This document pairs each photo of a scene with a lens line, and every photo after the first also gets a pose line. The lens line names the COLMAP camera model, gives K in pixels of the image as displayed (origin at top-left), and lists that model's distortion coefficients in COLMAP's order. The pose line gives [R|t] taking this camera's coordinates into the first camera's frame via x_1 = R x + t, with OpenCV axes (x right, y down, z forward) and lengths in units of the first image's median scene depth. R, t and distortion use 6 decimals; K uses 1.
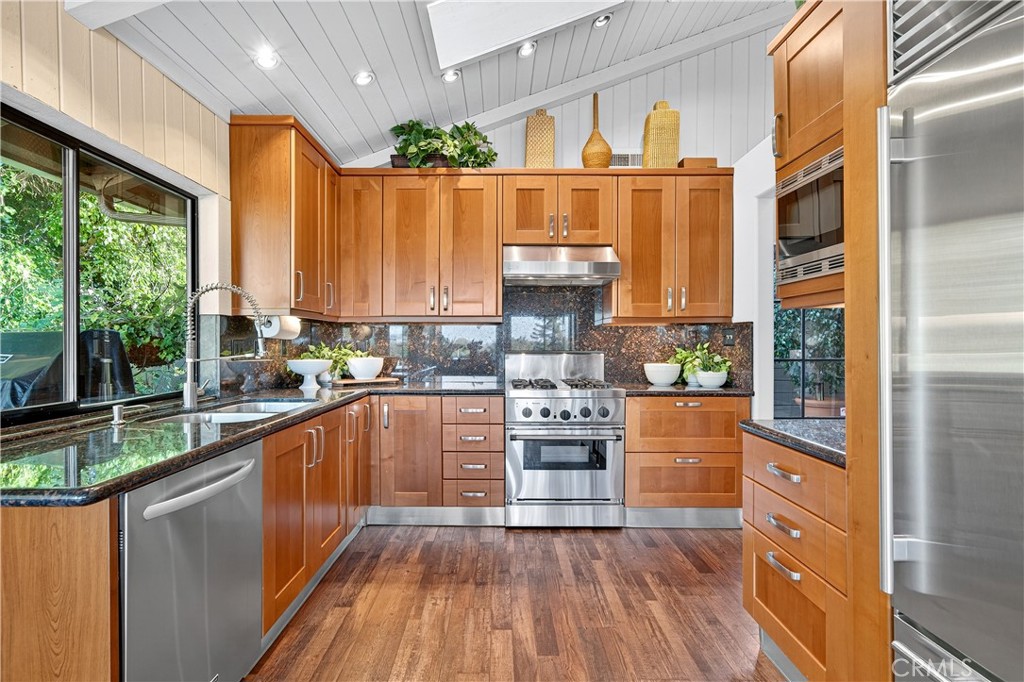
lens RADIAL K [[479.6, 0, 502.3], [0, 479.6, 342.0], [0, 0, 1]] dist [-0.011233, 0.002764]
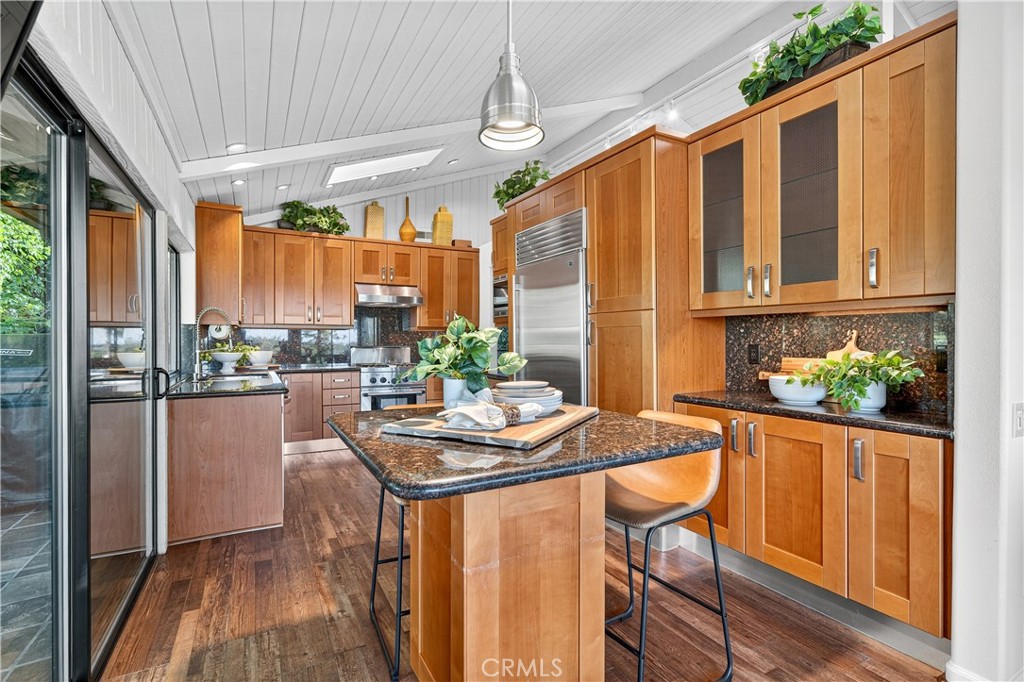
lens RADIAL K [[461.5, 0, 503.3], [0, 461.5, 337.5], [0, 0, 1]] dist [0.004034, 0.000279]
pose [[0.880181, 0.002097, 0.474633, -0.323517], [0.001656, 0.999971, -0.007487, 0.002052], [-0.474635, 0.007376, 0.880152, -0.703262]]
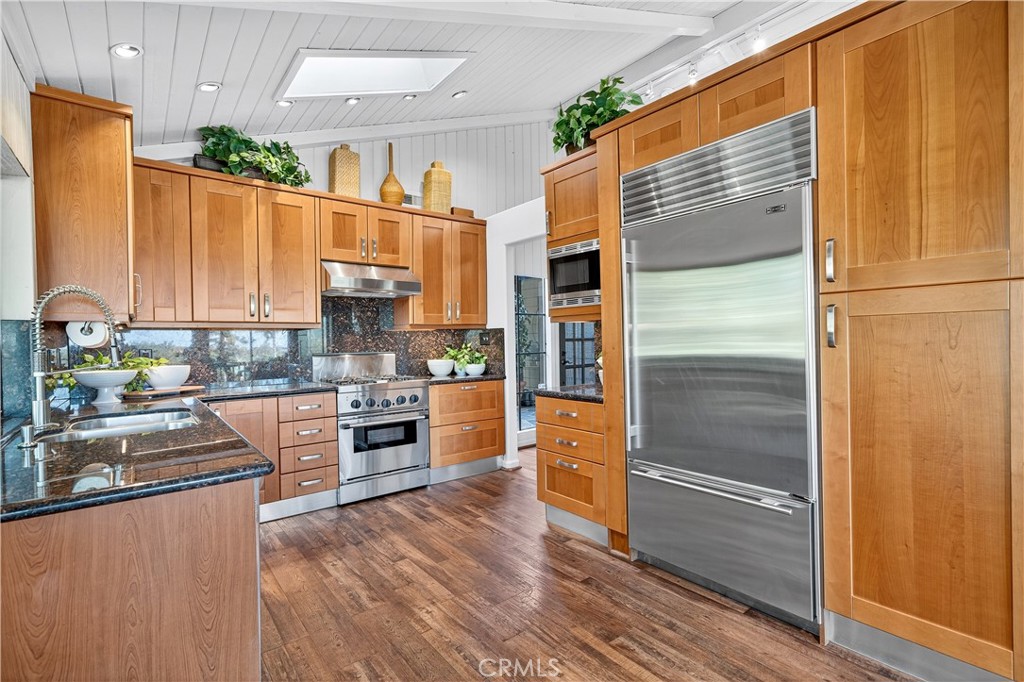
lens RADIAL K [[461.5, 0, 512.0], [0, 461.5, 341.0], [0, 0, 1]] dist [0.004034, 0.000279]
pose [[0.778709, -0.015240, 0.627200, -0.351044], [0.018668, 0.999825, 0.001116, -0.004465], [-0.627107, 0.010840, 0.778858, -0.130970]]
